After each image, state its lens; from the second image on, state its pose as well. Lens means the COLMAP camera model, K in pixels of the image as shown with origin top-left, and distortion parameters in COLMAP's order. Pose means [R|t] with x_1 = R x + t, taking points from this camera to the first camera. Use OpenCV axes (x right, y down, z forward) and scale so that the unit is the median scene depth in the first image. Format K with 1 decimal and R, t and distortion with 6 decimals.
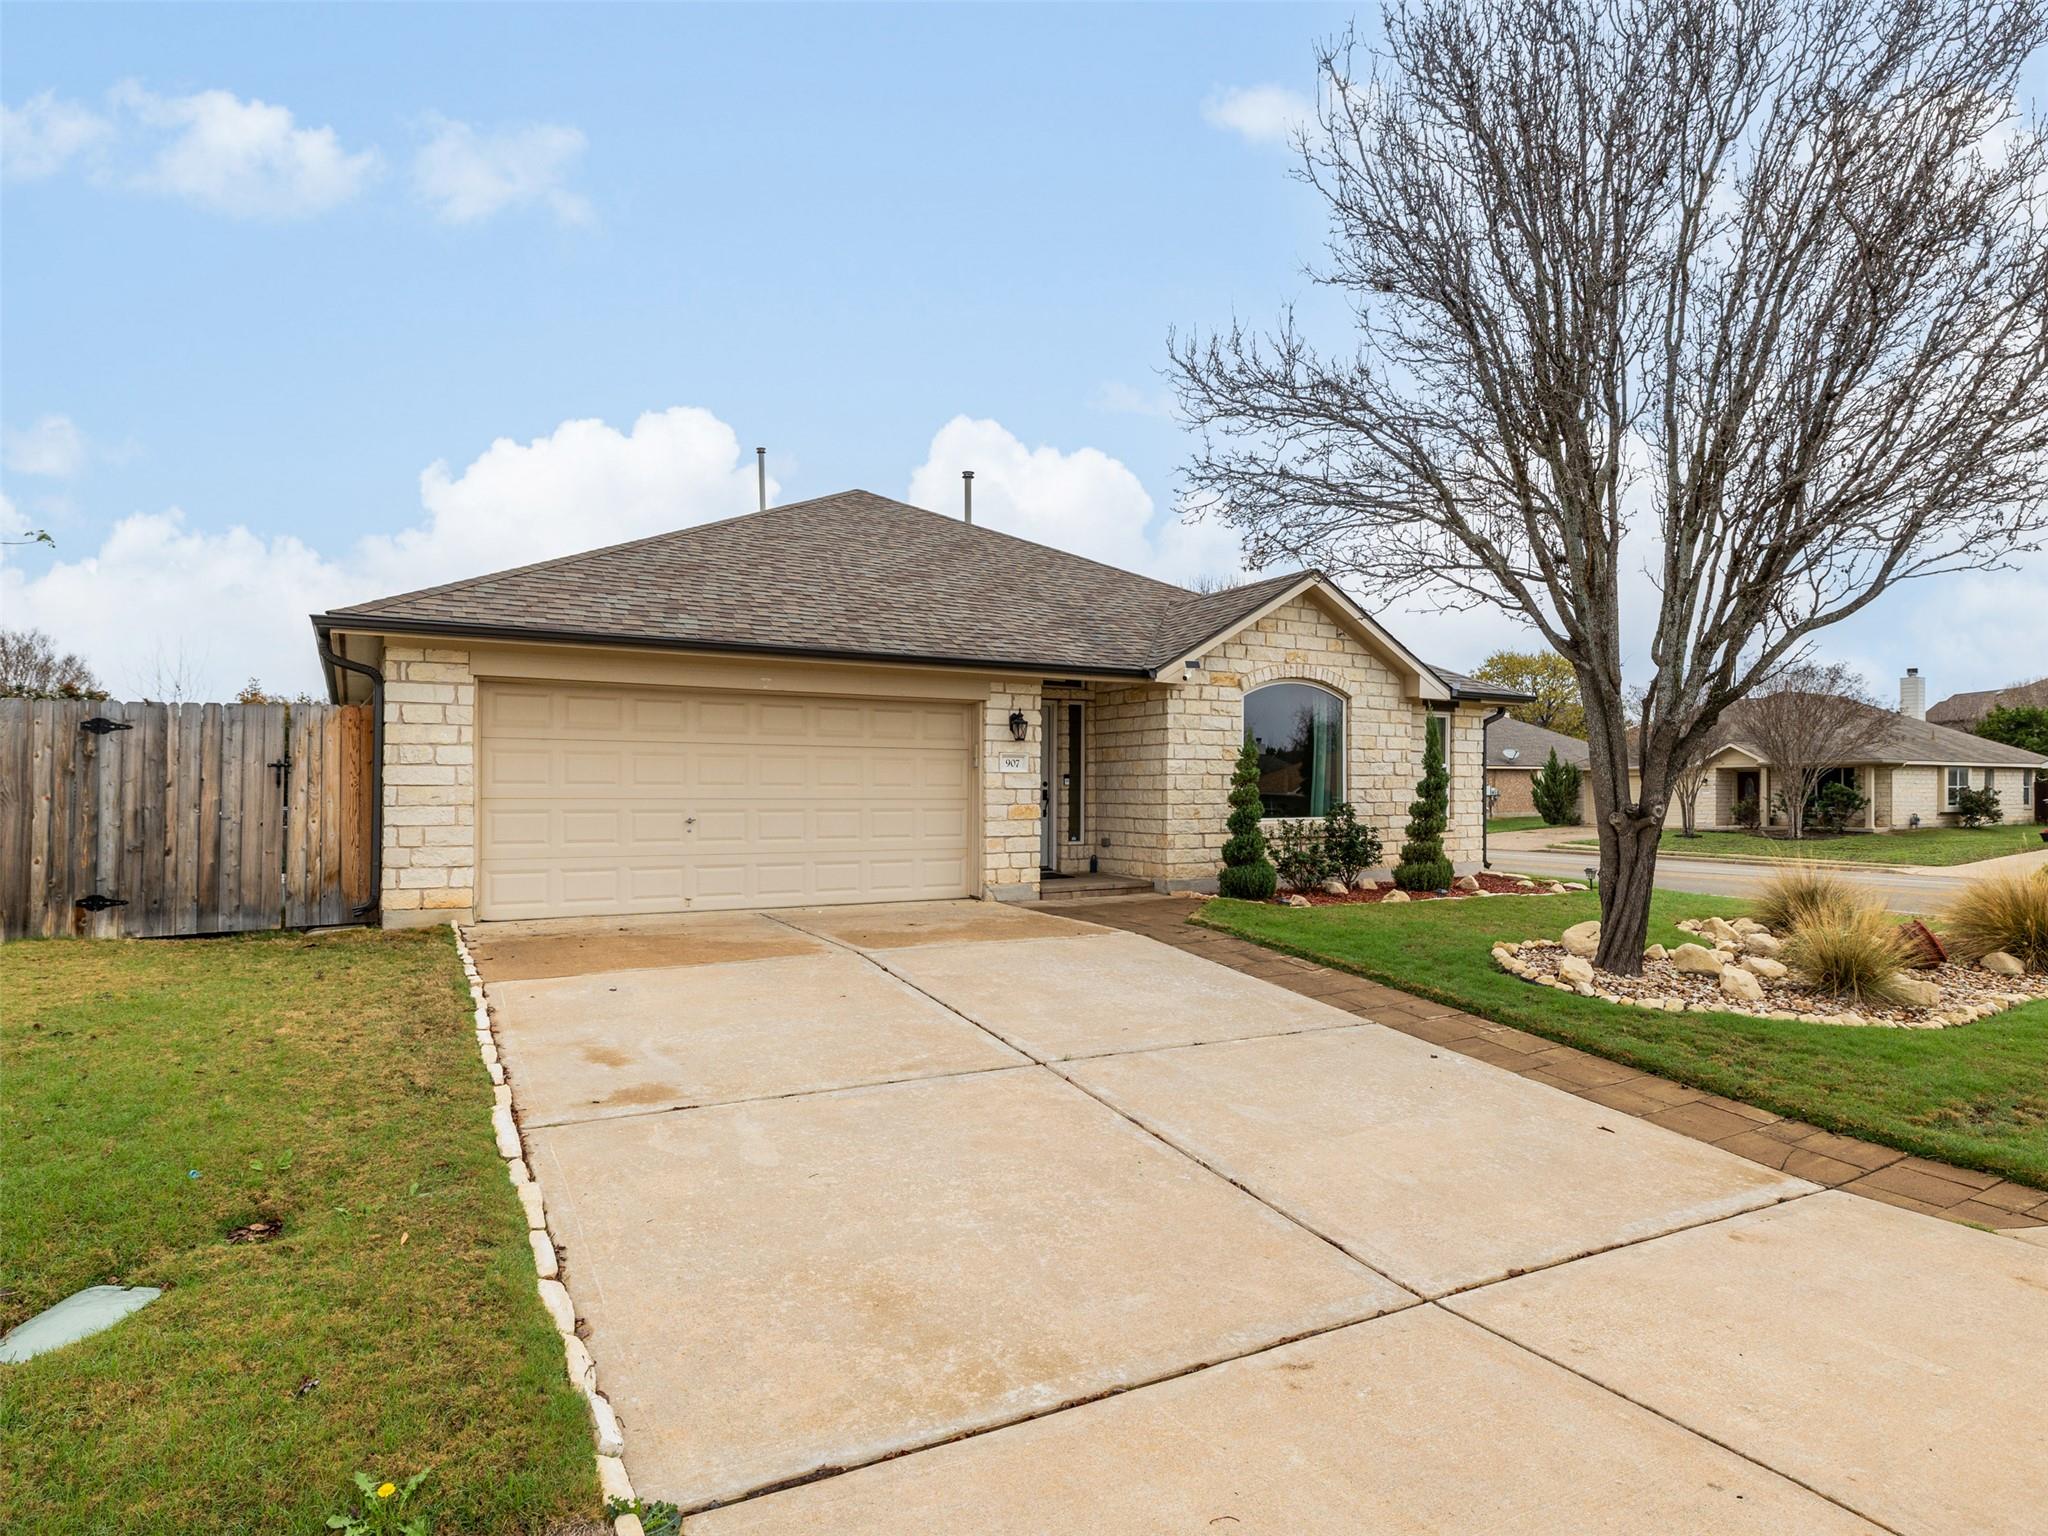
lens RADIAL K [[1156.4, 0, 1025.9], [0, 1156.4, 764.8], [0, 0, 1]] dist [-0.015200, 0.000156]
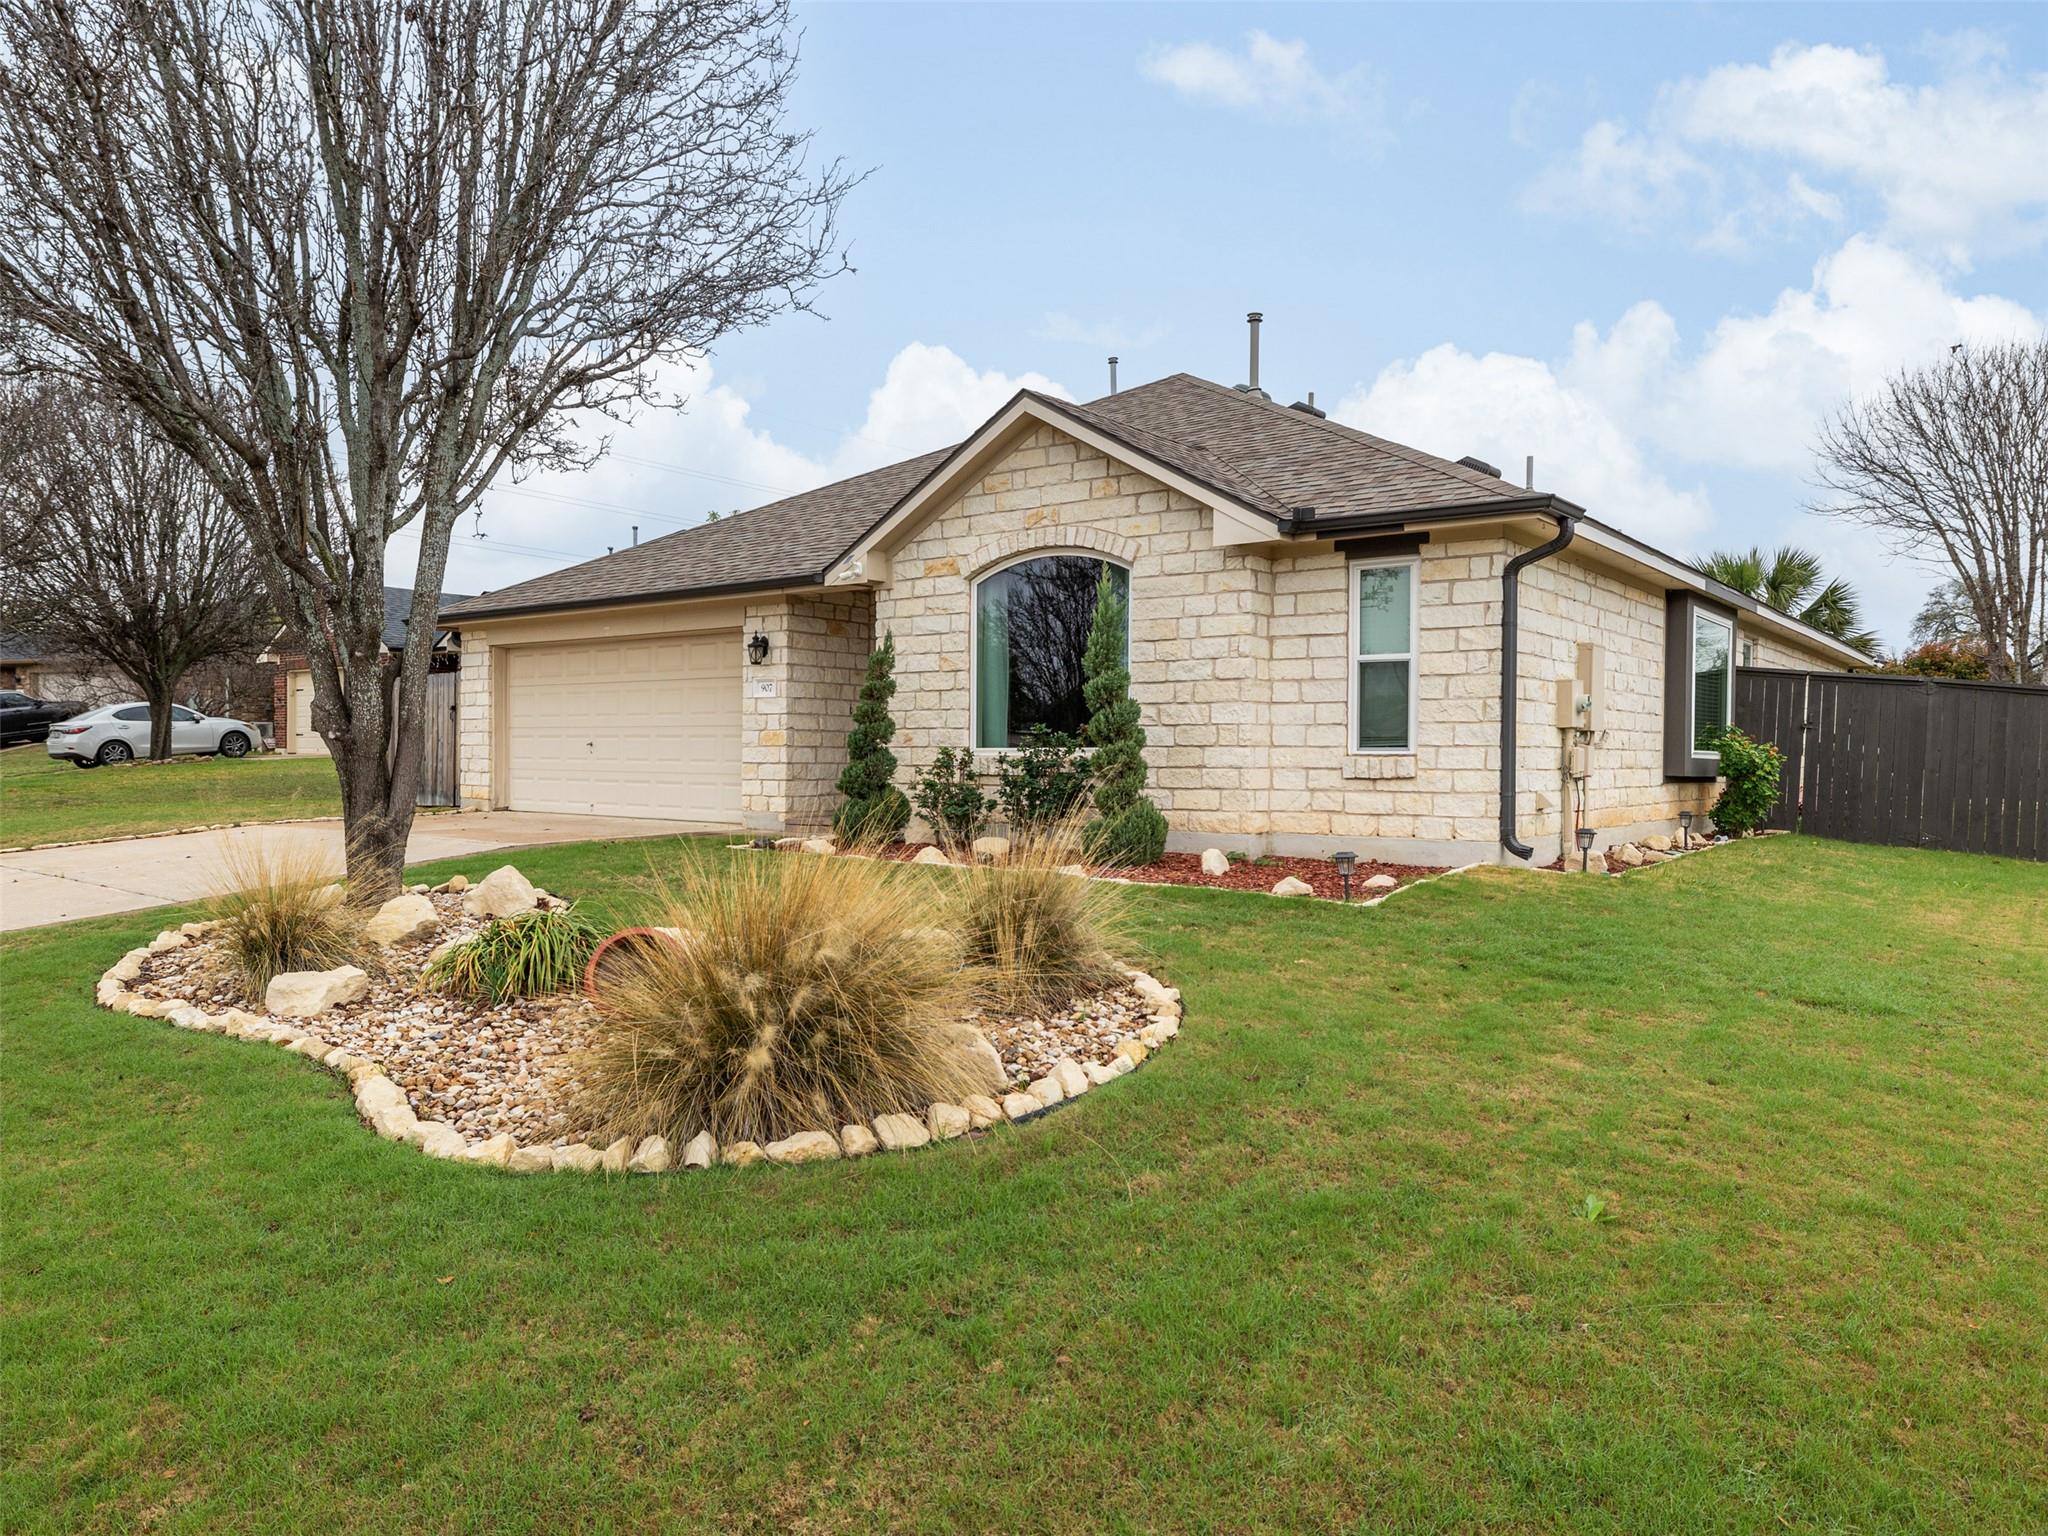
lens RADIAL K [[1351.6, 0, 1021.5], [0, 1351.6, 773.0], [0, 0, 1]] dist [0.002182, -0.001148]
pose [[0.383828, 0.010940, -0.923340, 1.044275], [0.013261, 0.999761, 0.017358, 0.049585], [0.923309, -0.018907, 0.383592, 0.707883]]
